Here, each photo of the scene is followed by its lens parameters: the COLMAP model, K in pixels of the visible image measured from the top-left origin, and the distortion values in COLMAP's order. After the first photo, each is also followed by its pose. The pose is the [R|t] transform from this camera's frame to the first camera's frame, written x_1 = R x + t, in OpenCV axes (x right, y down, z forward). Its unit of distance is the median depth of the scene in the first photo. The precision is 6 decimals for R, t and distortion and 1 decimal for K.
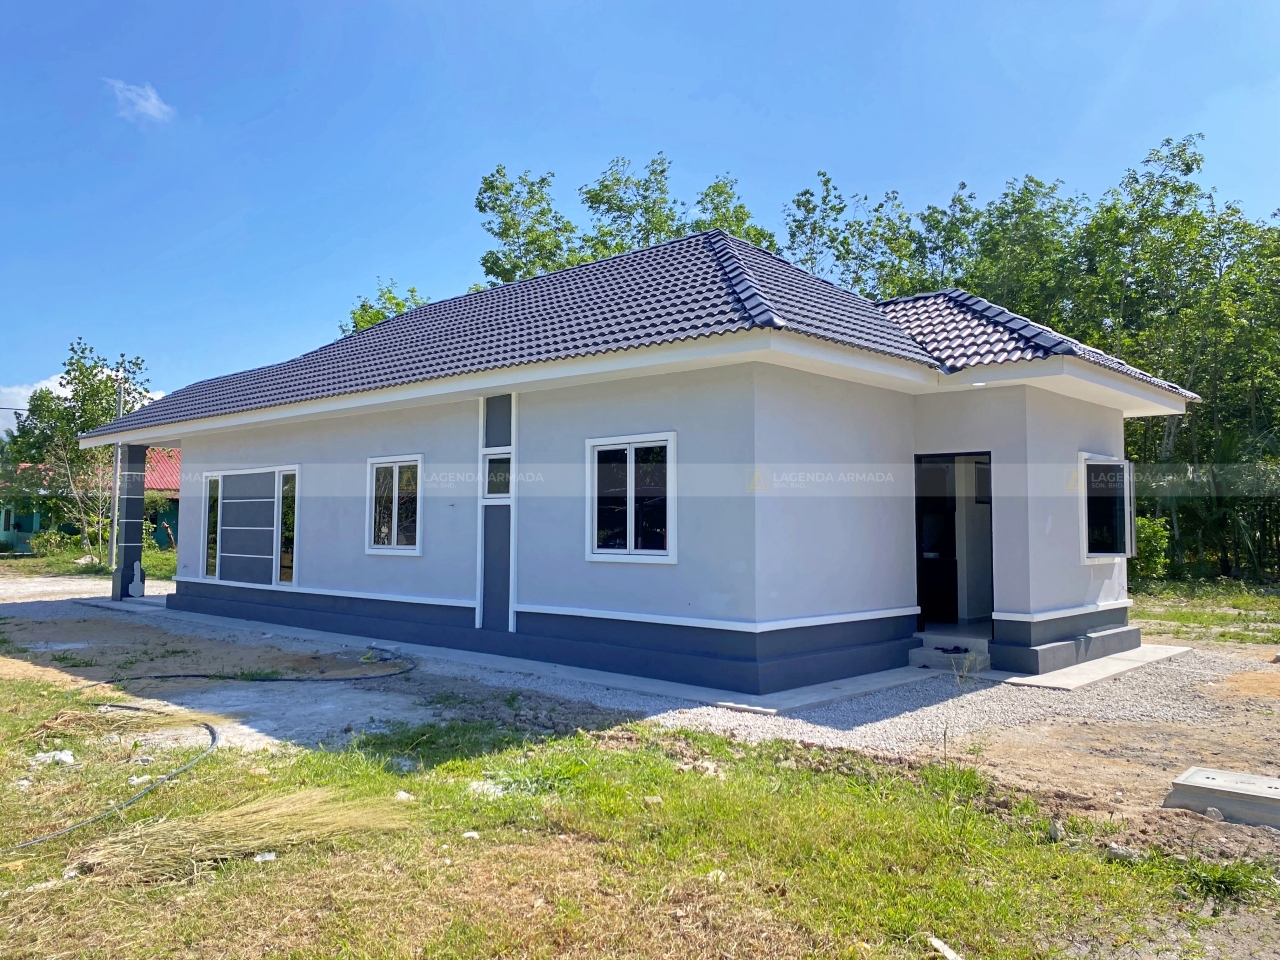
lens RADIAL K [[983.8, 0, 638.9], [0, 983.8, 481.2], [0, 0, 1]] dist [0.062591, 0.000652]
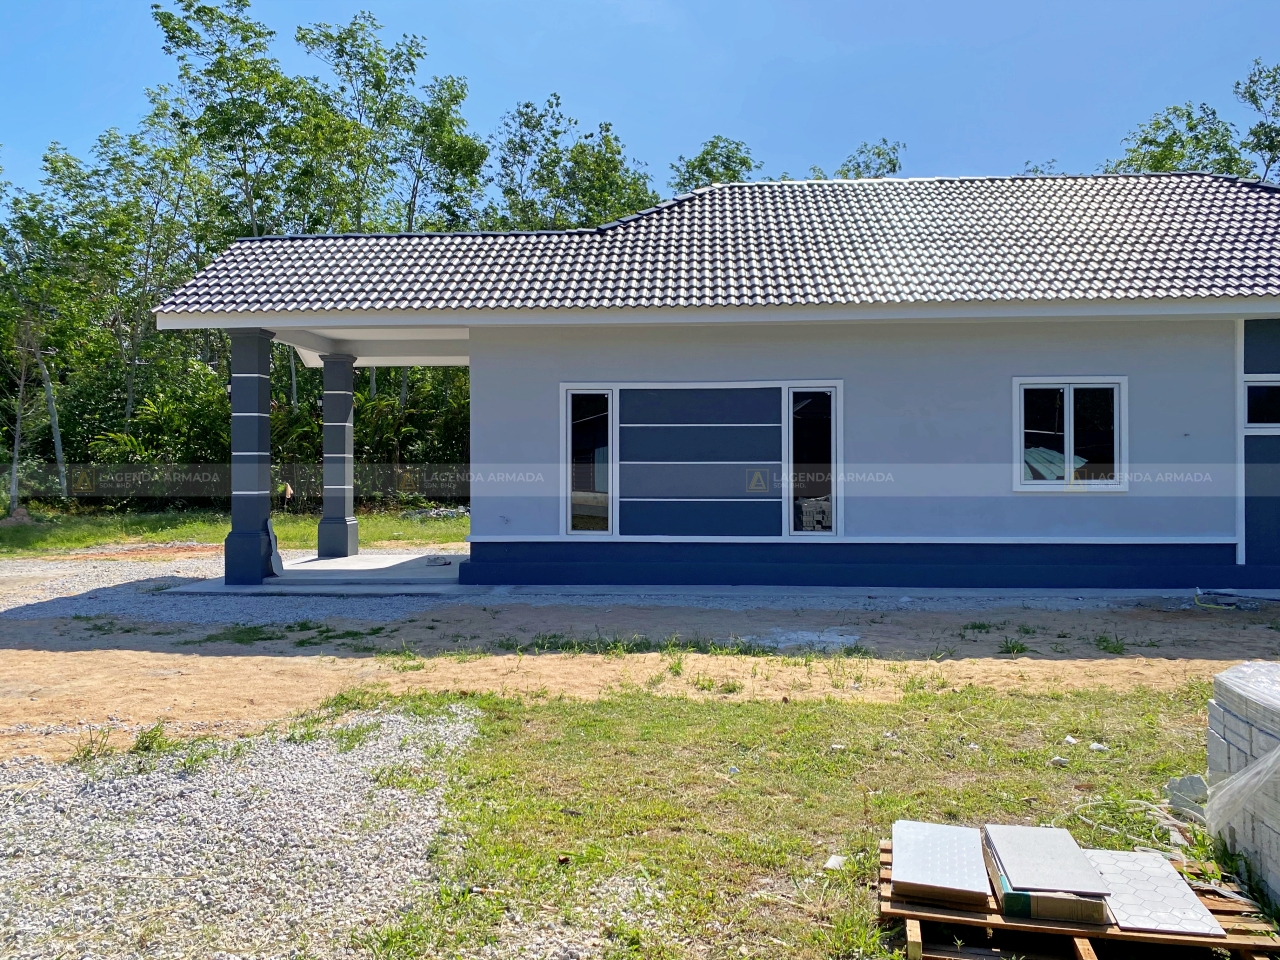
lens RADIAL K [[983.8, 0, 644.1], [0, 983.8, 474.6], [0, 0, 1]] dist [0.062591, 0.000652]
pose [[0.773578, -0.006666, 0.633666, -1.077856], [-0.023659, 0.998944, 0.039391, 0.033959], [-0.633260, -0.045464, 0.772603, 0.552723]]
